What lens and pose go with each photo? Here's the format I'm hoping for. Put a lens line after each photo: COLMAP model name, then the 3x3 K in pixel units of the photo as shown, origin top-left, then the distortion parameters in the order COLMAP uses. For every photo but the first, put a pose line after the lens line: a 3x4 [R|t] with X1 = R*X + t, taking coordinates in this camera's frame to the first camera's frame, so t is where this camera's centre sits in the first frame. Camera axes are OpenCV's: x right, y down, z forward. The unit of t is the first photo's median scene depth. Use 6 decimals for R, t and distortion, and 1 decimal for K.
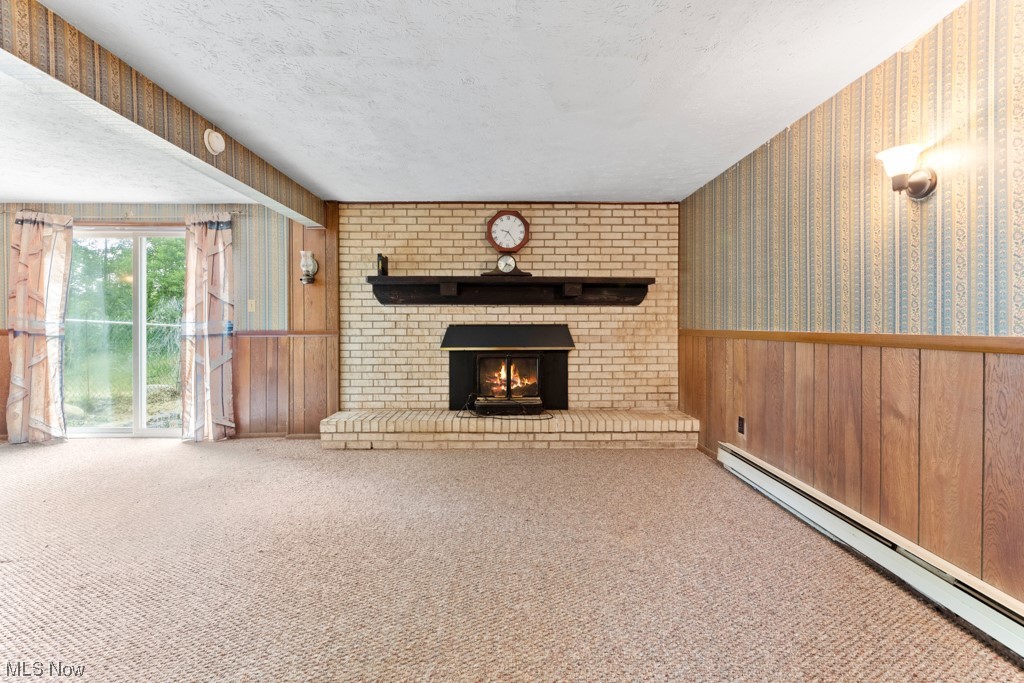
lens RADIAL K [[439.3, 0, 526.8], [0, 439.3, 330.4], [0, 0, 1]] dist [0.001356, -0.000333]
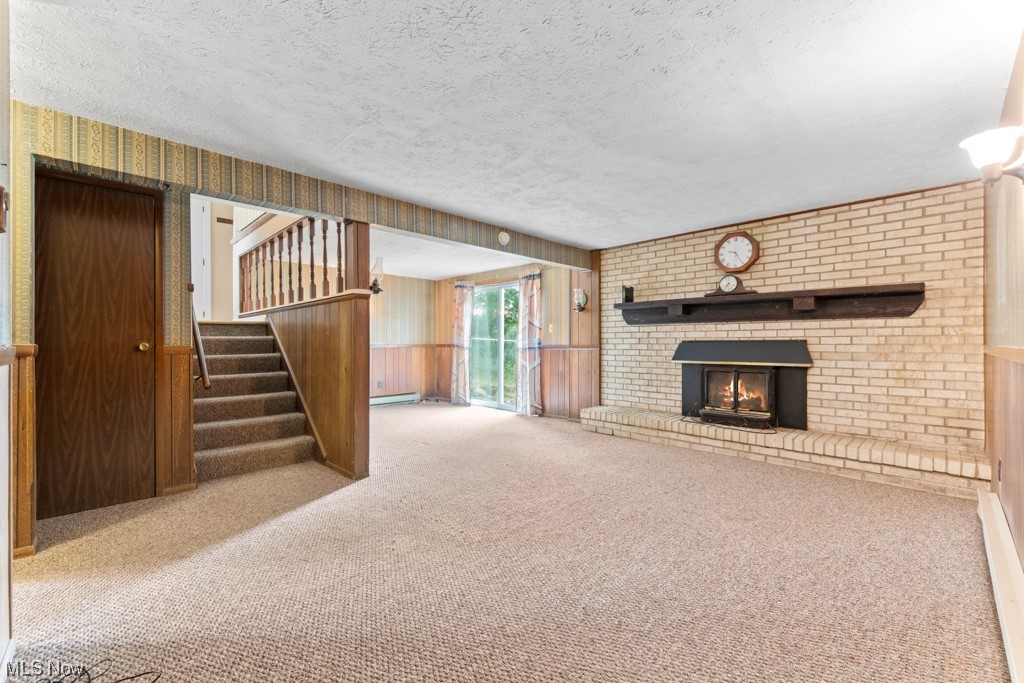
lens RADIAL K [[439.3, 0, 503.2], [0, 439.3, 345.9], [0, 0, 1]] dist [0.001356, -0.000333]
pose [[0.678868, 0.005262, -0.734241, 0.358294], [-0.009132, 0.999957, -0.001276, 0.006286], [0.734203, 0.007571, 0.678888, -0.126116]]
